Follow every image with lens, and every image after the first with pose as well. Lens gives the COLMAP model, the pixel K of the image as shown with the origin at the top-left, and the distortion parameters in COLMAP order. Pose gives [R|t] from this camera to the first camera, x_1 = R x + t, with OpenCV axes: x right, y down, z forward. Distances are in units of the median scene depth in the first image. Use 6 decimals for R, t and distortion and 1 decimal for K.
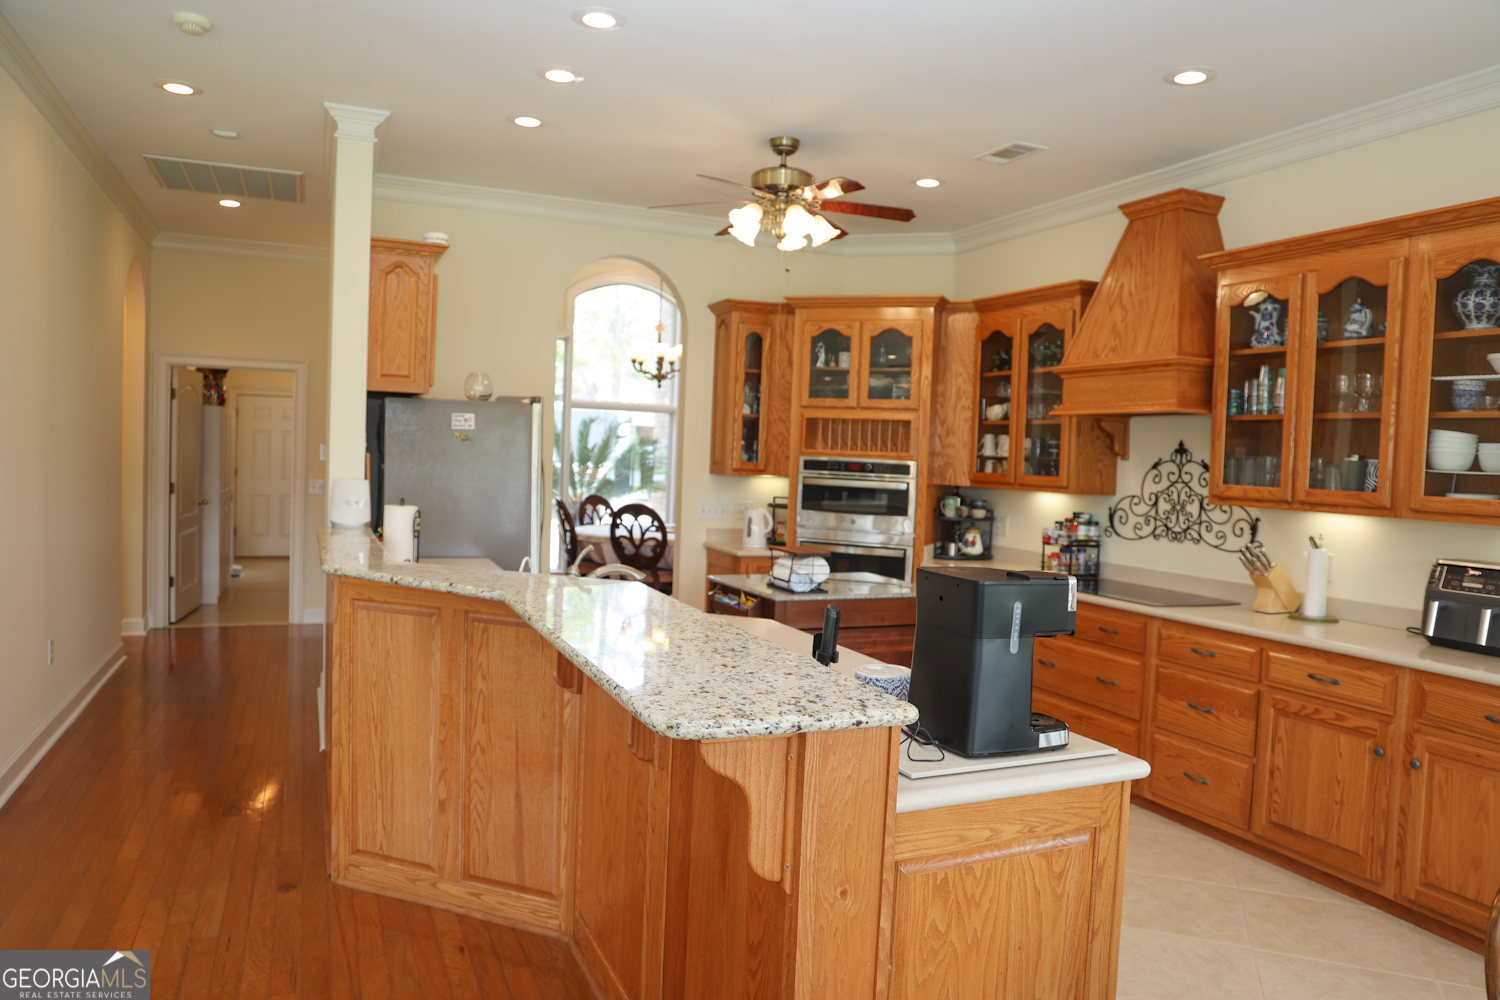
lens RADIAL K [[1040.6, 0, 749.0], [0, 1040.6, 503.2], [0, 0, 1]] dist [-0.066329, 0.060420]
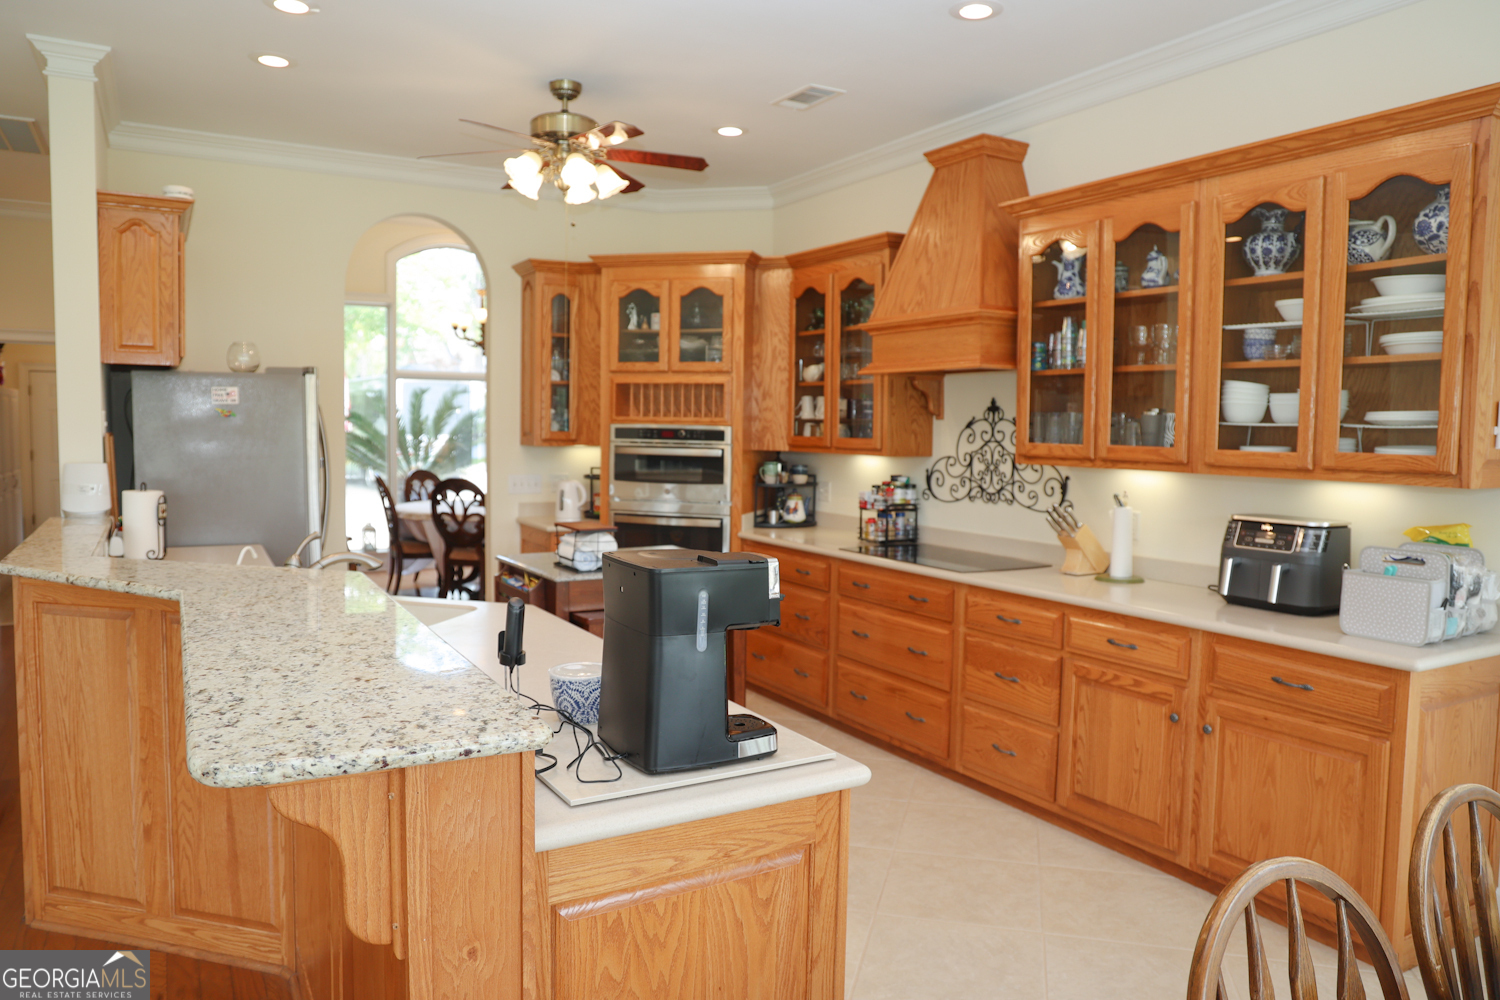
lens RADIAL K [[1040.6, 0, 725.1], [0, 1040.6, 497.7], [0, 0, 1]] dist [-0.066329, 0.060420]
pose [[0.995248, -0.030951, 0.092320, 0.087353], [0.028482, 0.999204, 0.027939, -0.002035], [-0.093112, -0.025177, 0.995337, 0.063881]]
